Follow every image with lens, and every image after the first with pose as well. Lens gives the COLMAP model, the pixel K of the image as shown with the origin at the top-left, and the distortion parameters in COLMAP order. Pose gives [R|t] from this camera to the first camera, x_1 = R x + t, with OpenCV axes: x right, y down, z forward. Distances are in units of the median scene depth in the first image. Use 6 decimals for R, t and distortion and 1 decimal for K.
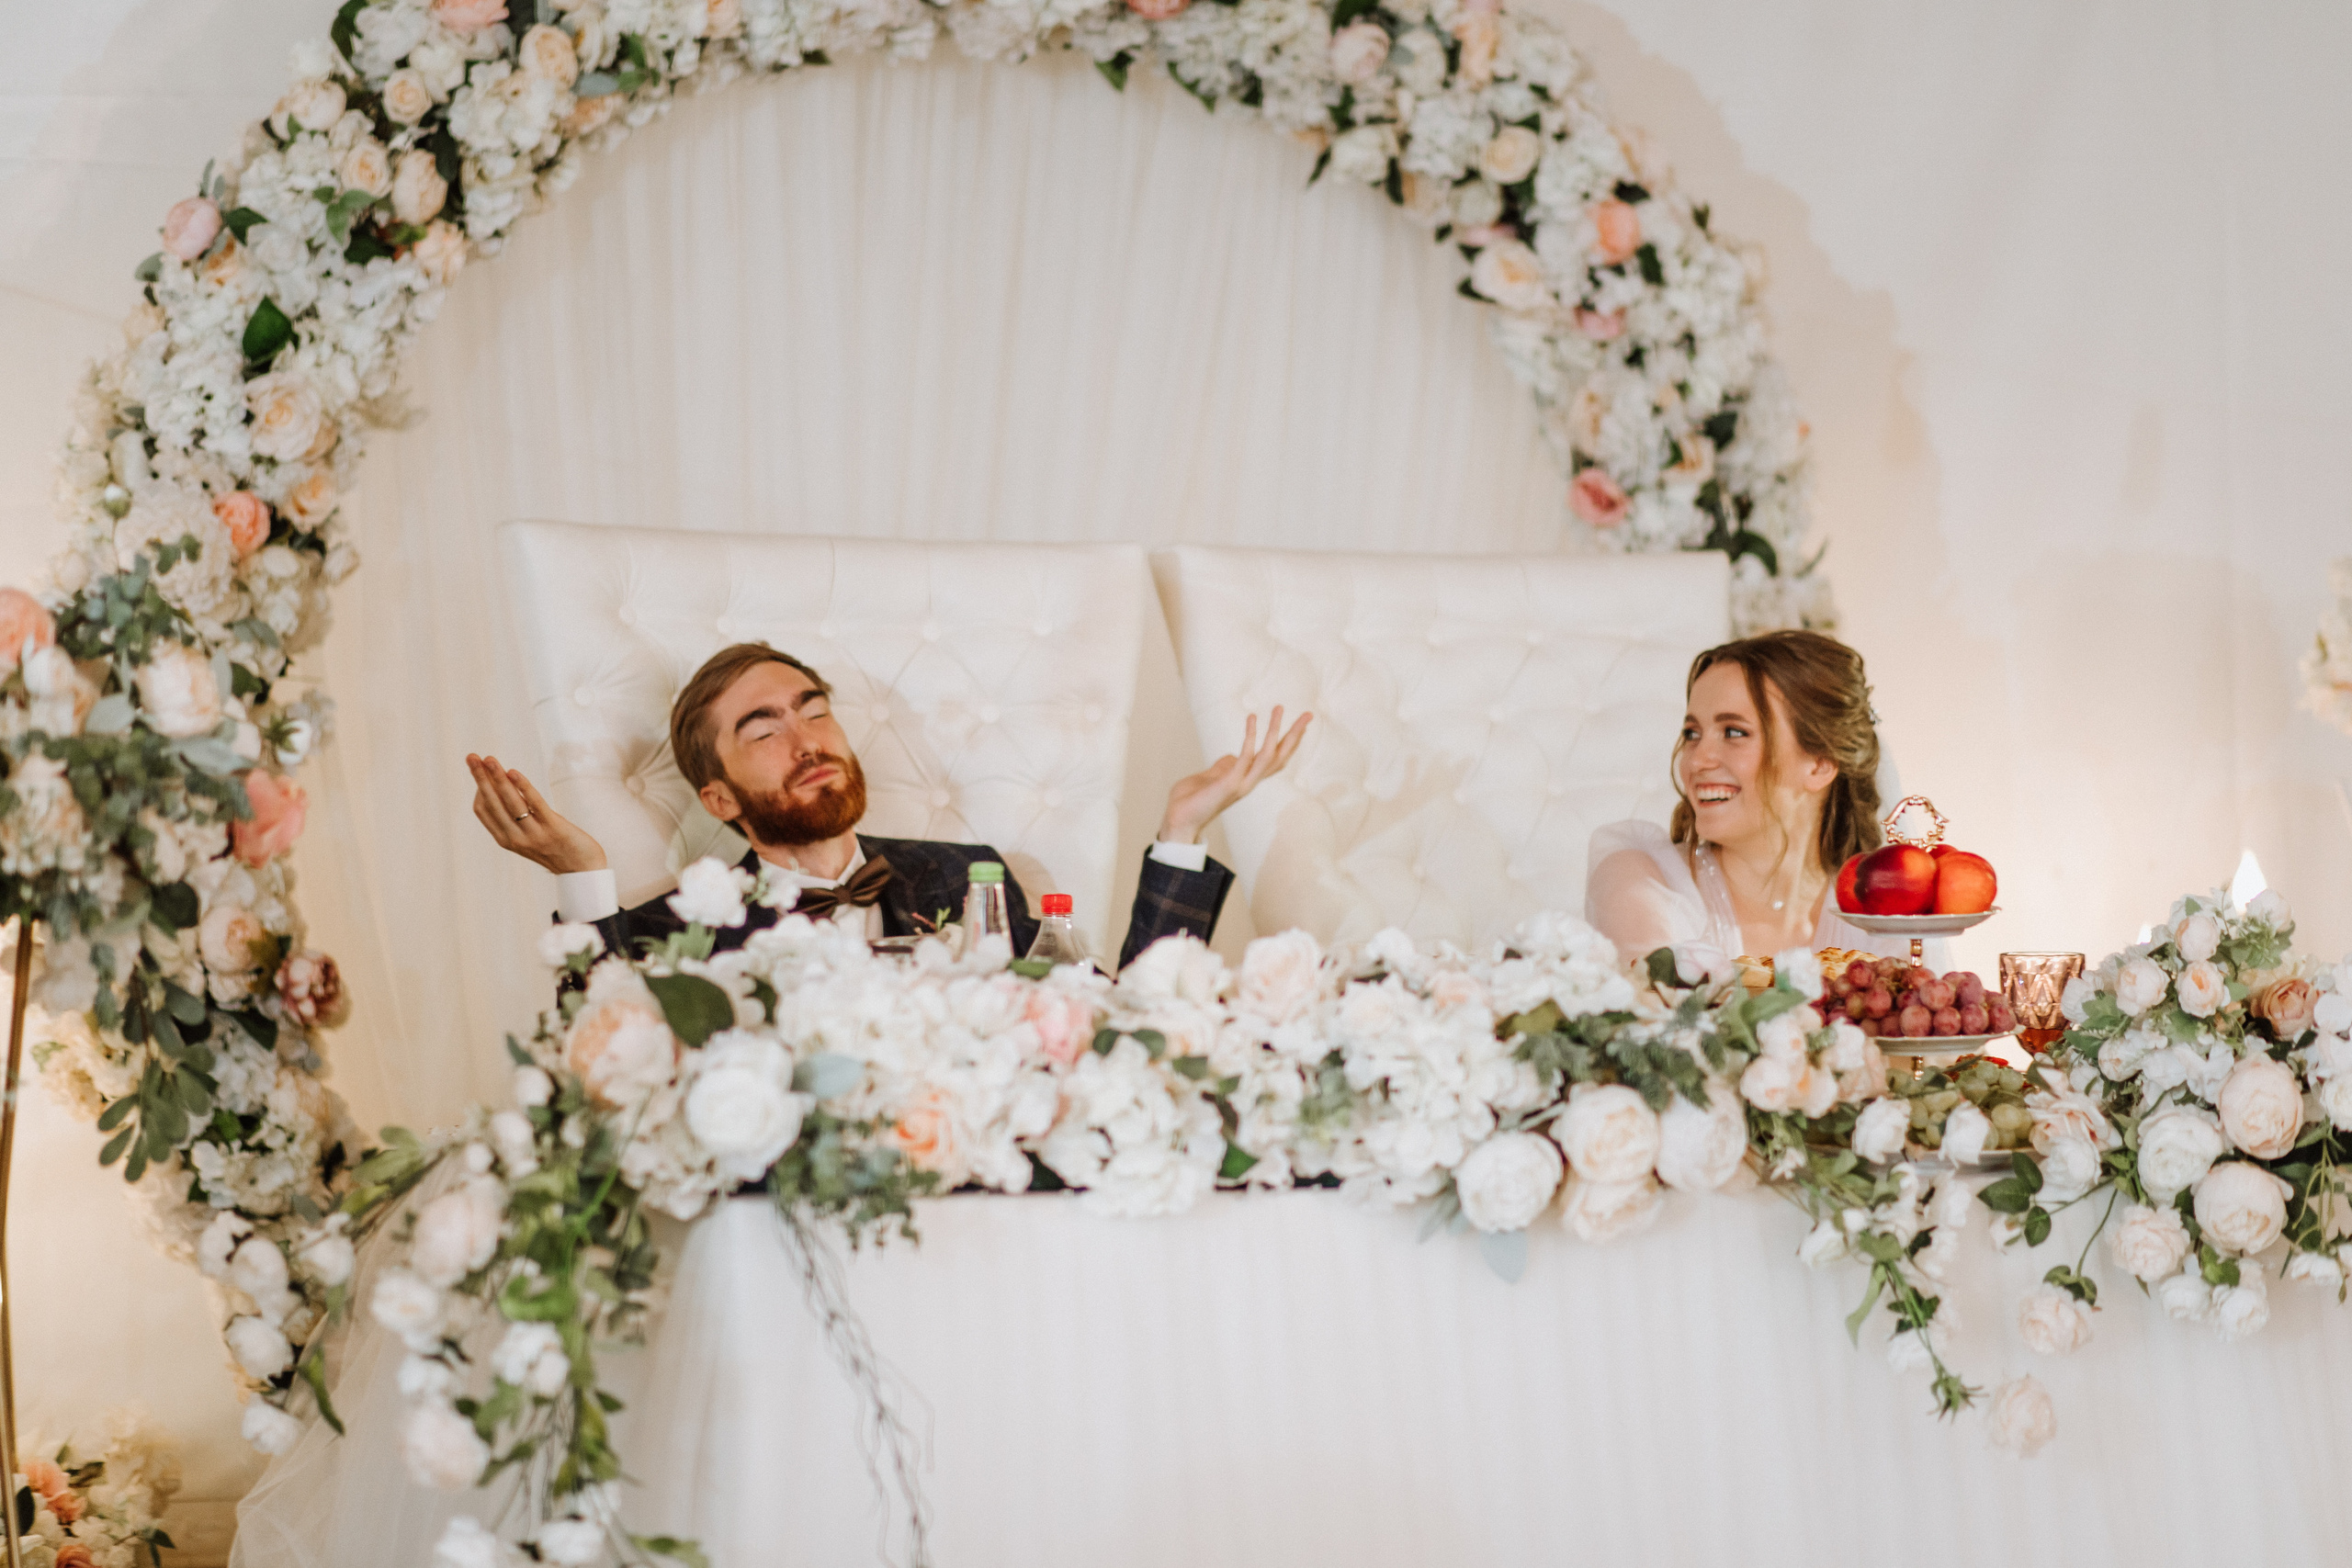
lens RADIAL K [[5767.9, 0, 1176.0], [0, 5767.9, 784.0], [0, 0, 1]] dist [-0.013130, -1.882619]
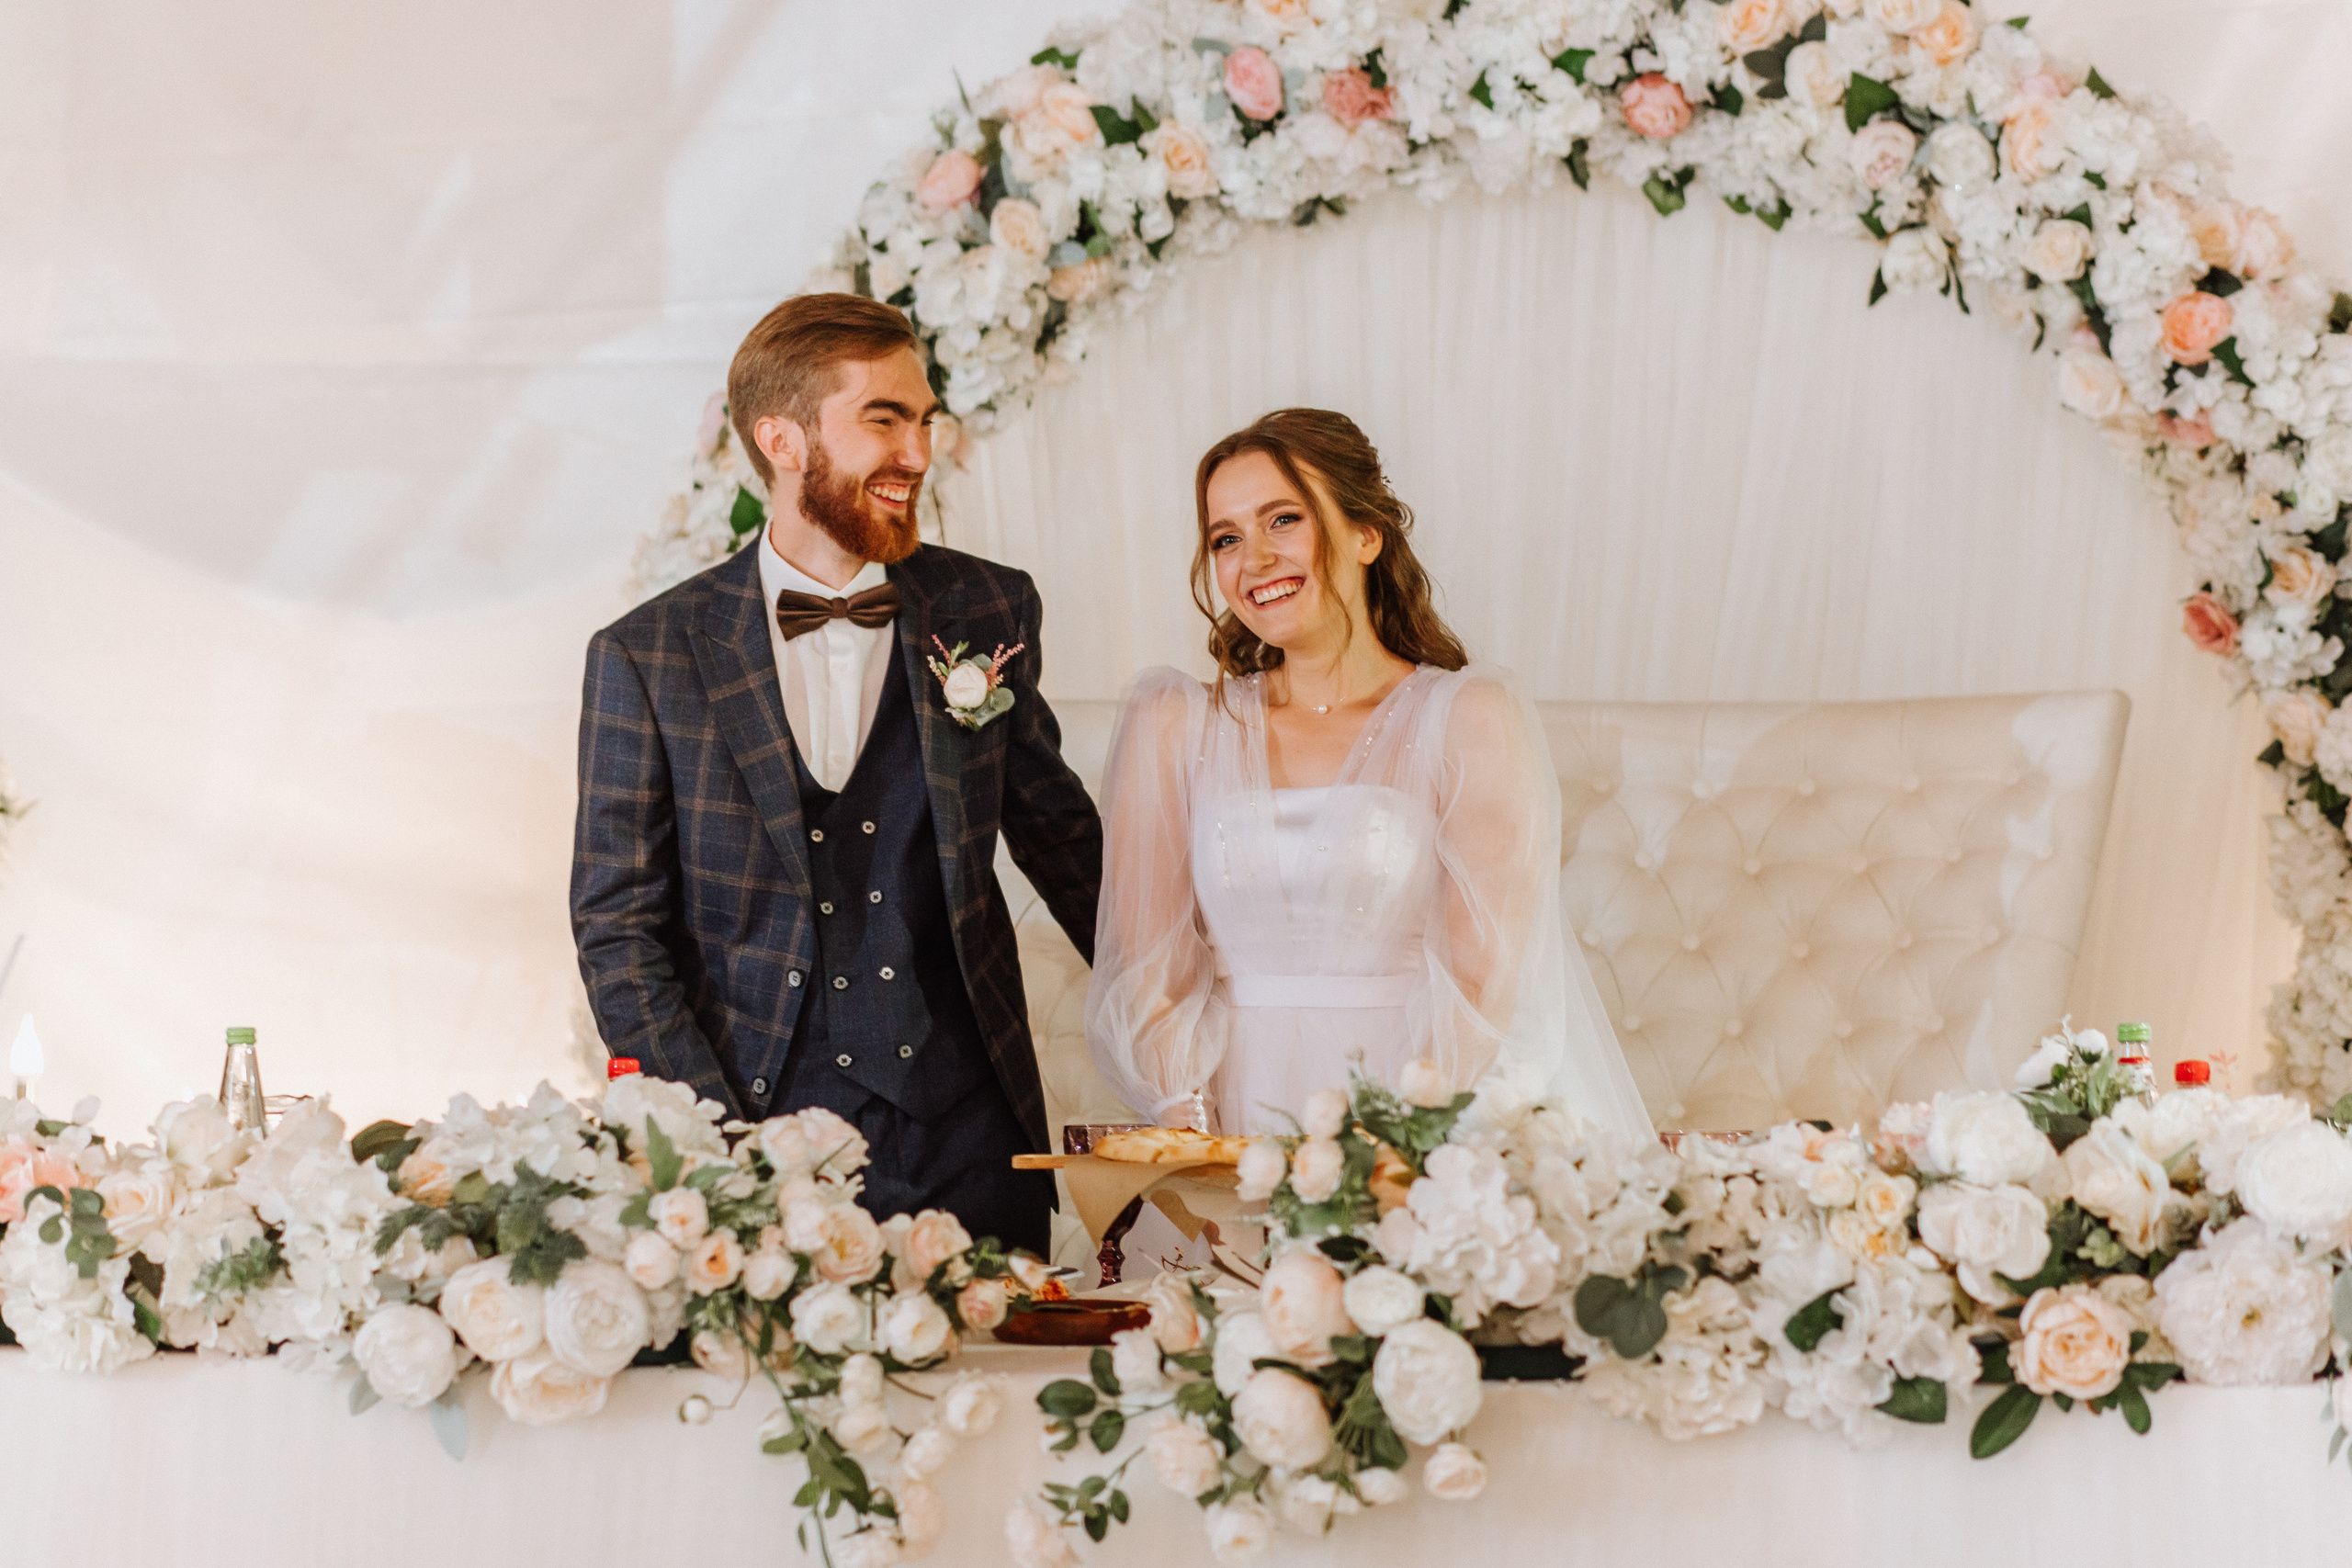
lens RADIAL K [[5767.9, 0, 1176.0], [0, 5767.9, 784.0], [0, 0, 1]] dist [-0.013130, -1.882619]
pose [[0.811614, -0.020803, -0.583824, 0.472381], [0.004456, 0.999557, -0.029423, 0.001040], [0.584178, 0.021278, 0.811347, 0.182647]]
